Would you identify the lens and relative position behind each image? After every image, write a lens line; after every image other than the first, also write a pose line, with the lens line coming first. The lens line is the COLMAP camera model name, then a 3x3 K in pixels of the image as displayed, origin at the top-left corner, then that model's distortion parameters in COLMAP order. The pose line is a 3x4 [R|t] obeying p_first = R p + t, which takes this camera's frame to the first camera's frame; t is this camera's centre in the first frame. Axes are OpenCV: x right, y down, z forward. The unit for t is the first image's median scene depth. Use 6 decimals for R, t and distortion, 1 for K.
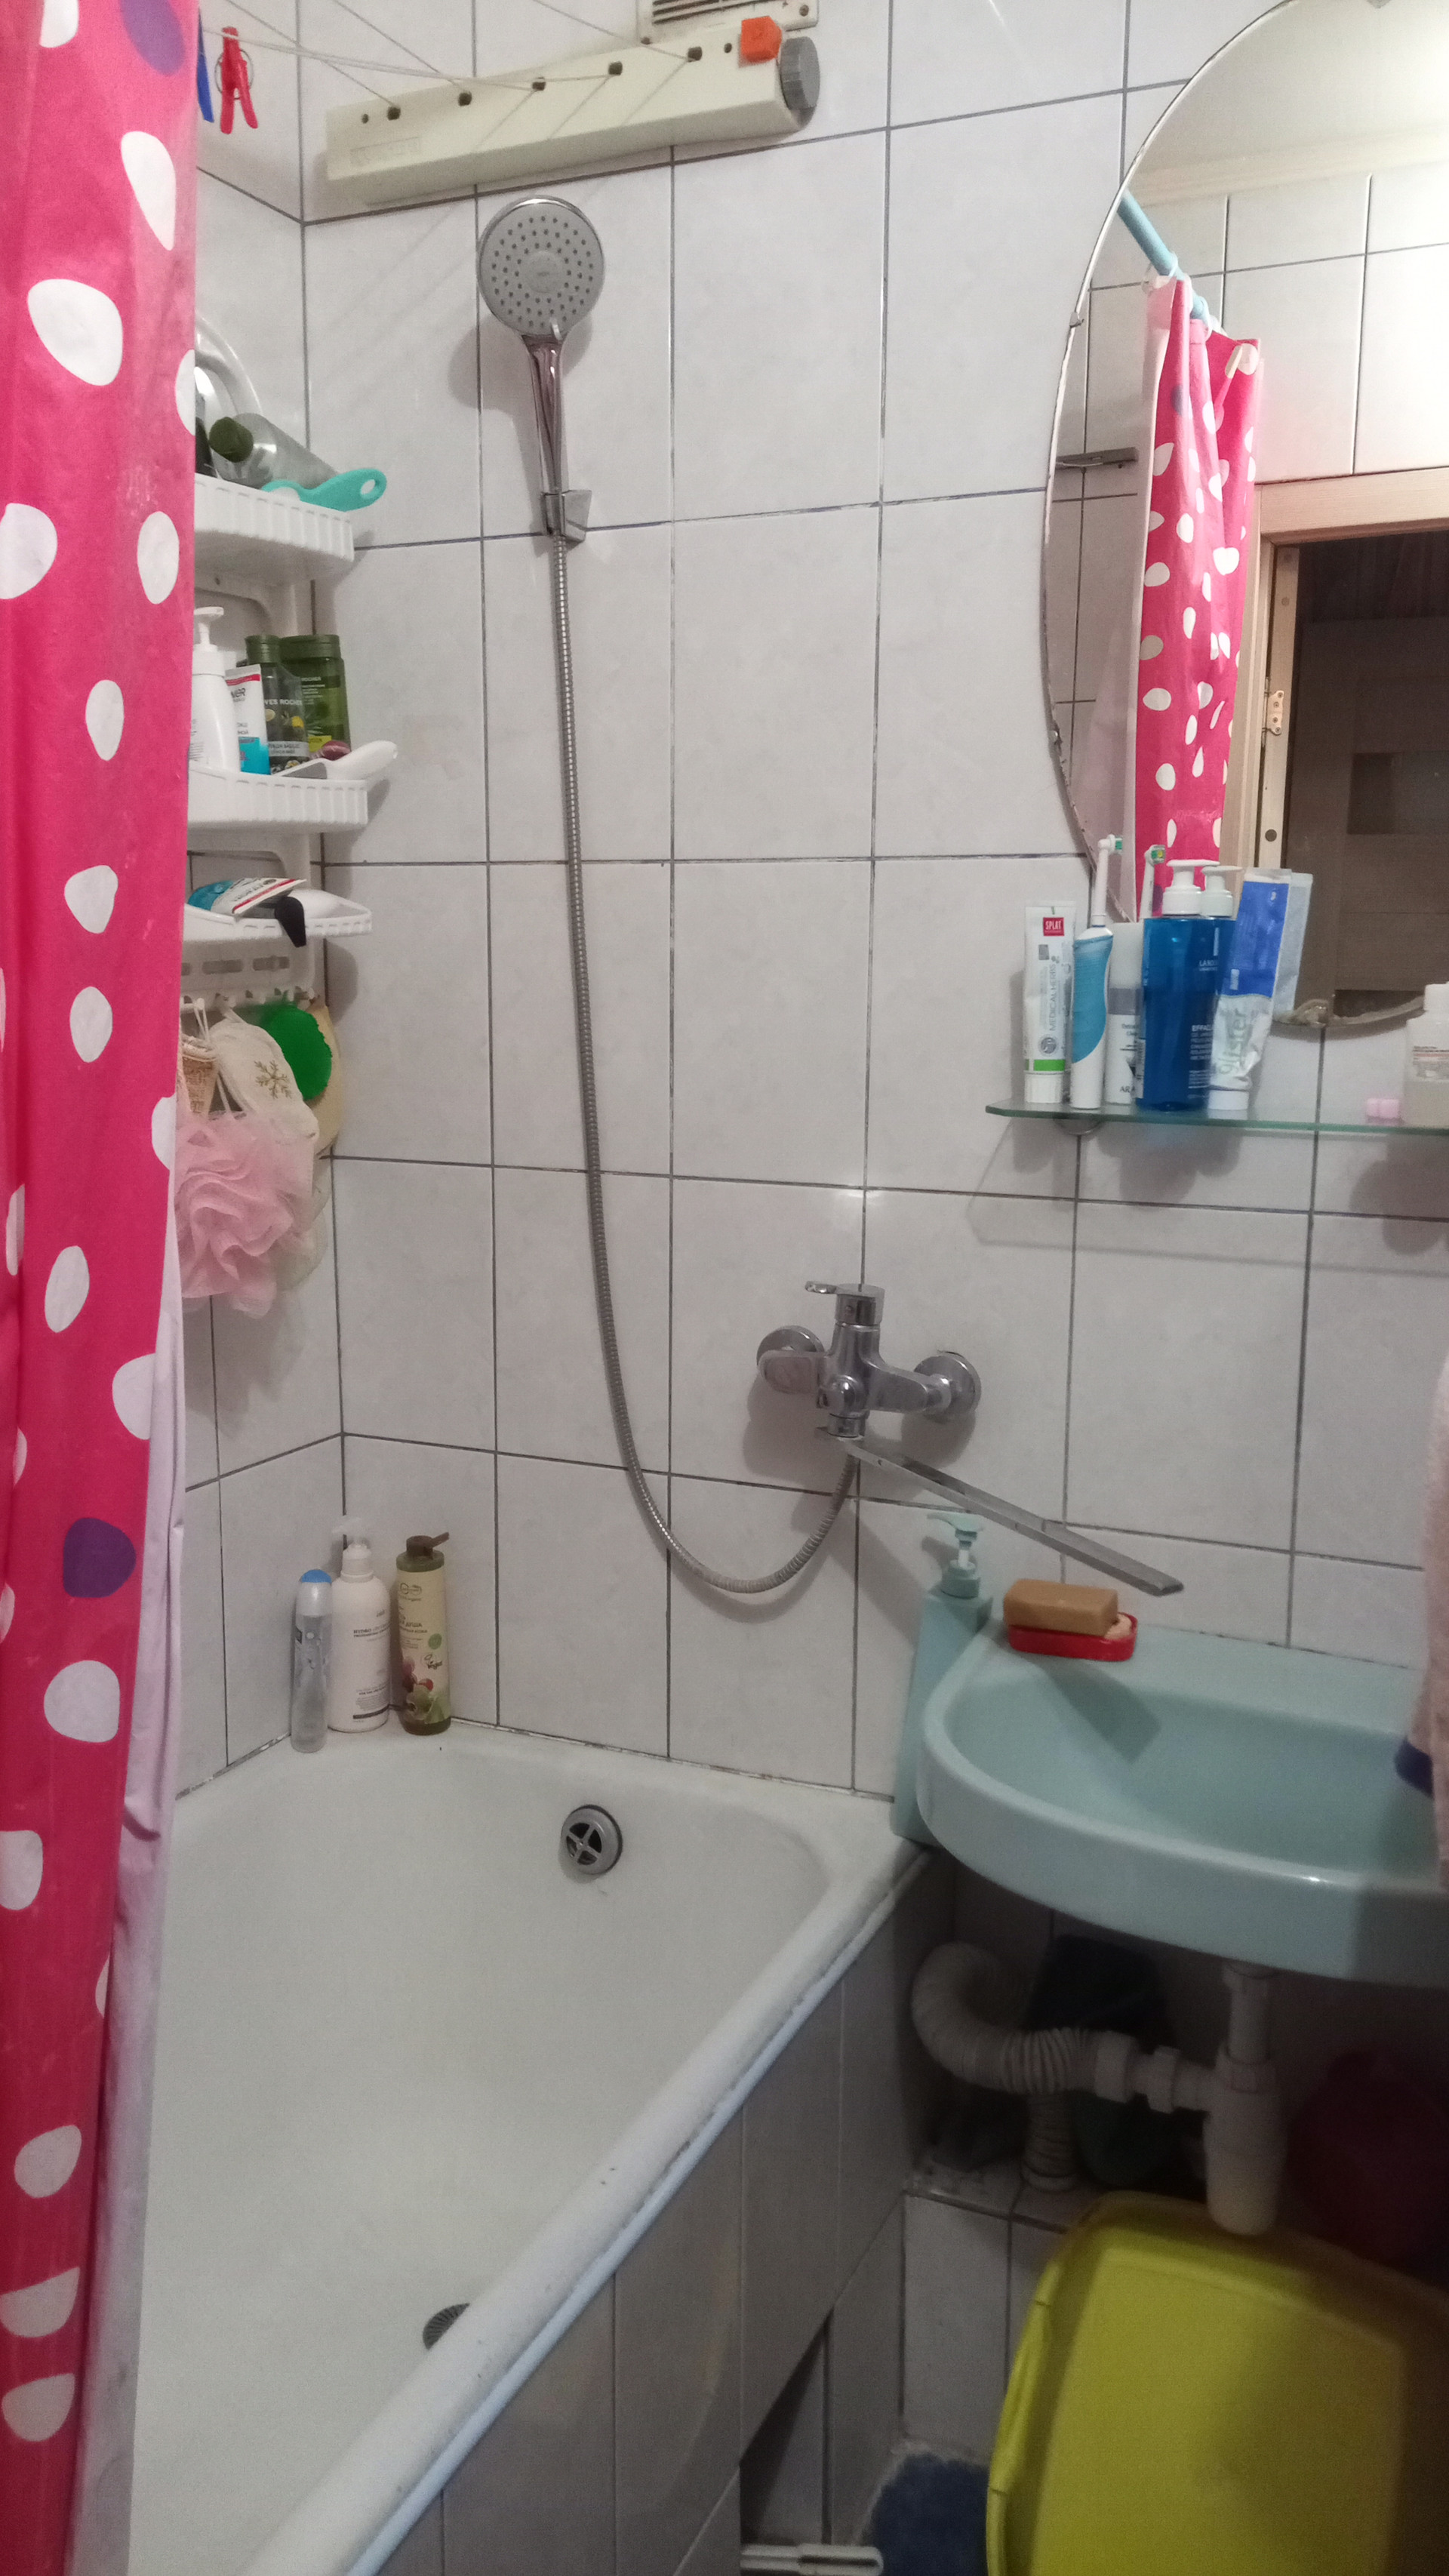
lens RADIAL K [[1975.1, 0, 733.3], [0, 1975.1, 1283.7], [0, 0, 1]] dist [0.073881, -0.118955]
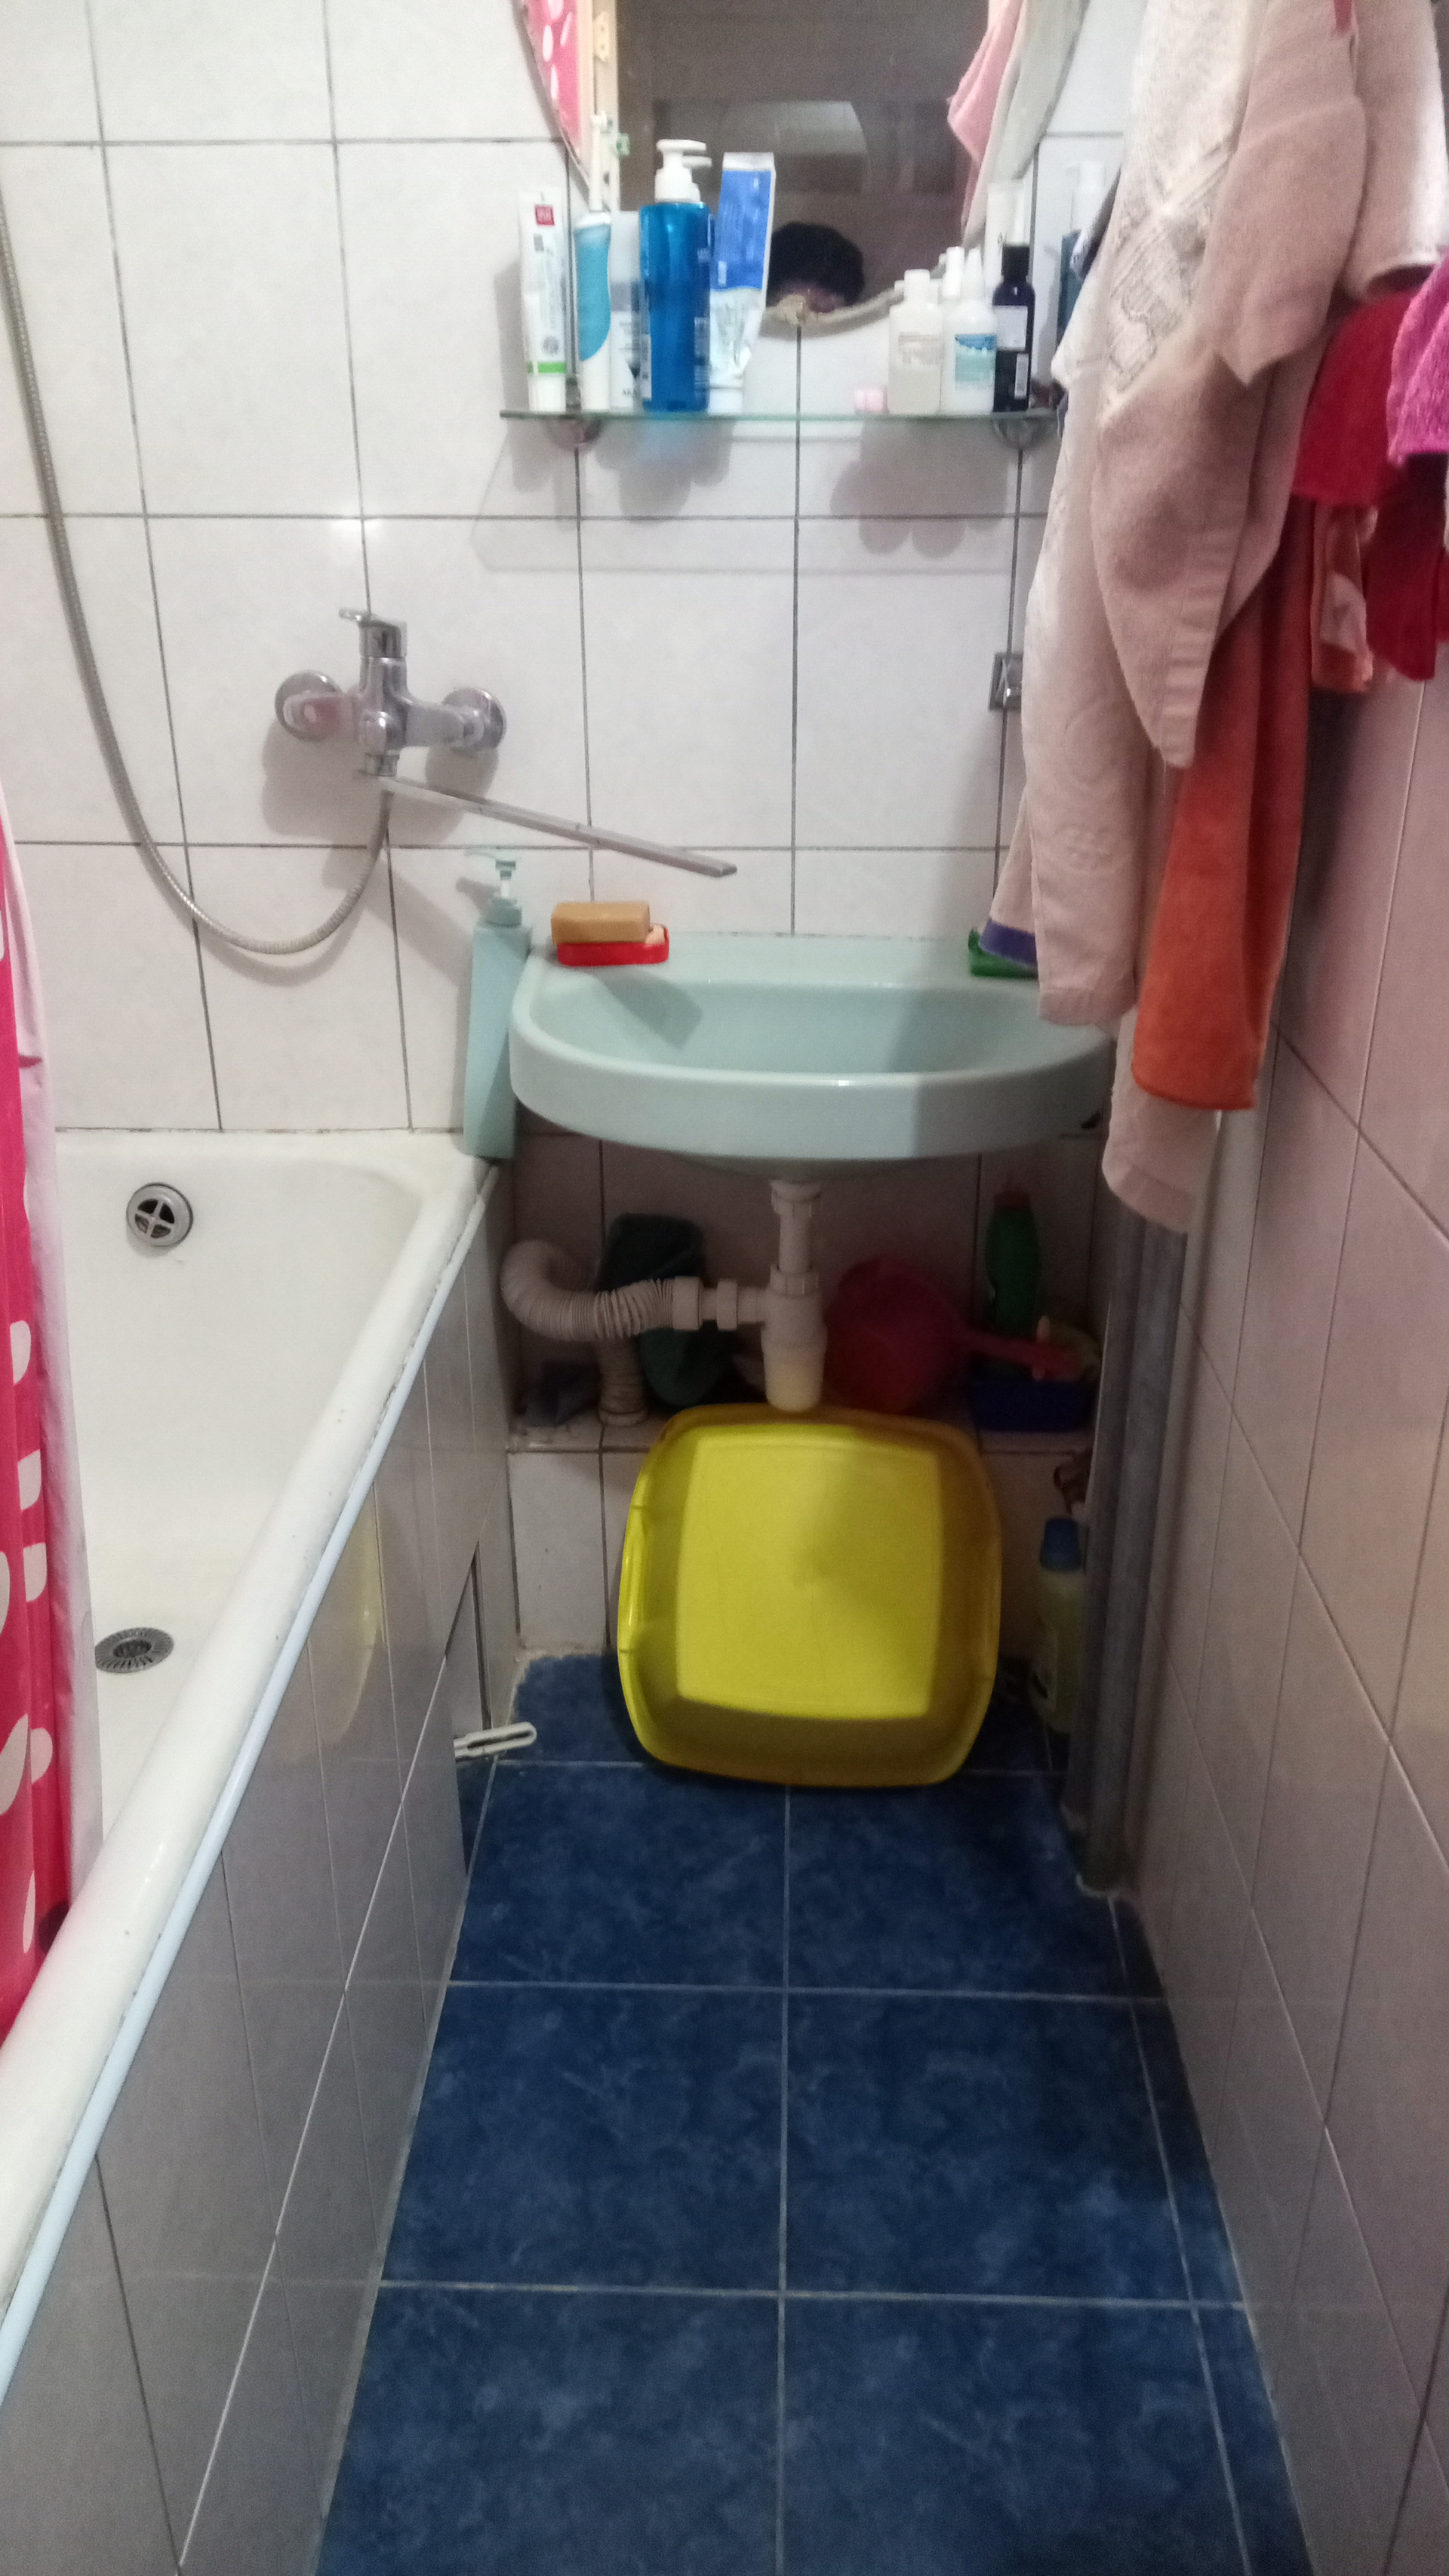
lens RADIAL K [[1975.1, 0, 718.9], [0, 1975.1, 1360.7], [0, 0, 1]] dist [0.073881, -0.118955]
pose [[0.922719, -0.172163, 0.344891, -0.195358], [0.071130, 0.955401, 0.286617, 0.085176], [-0.378854, -0.239935, 0.893813, -0.066330]]
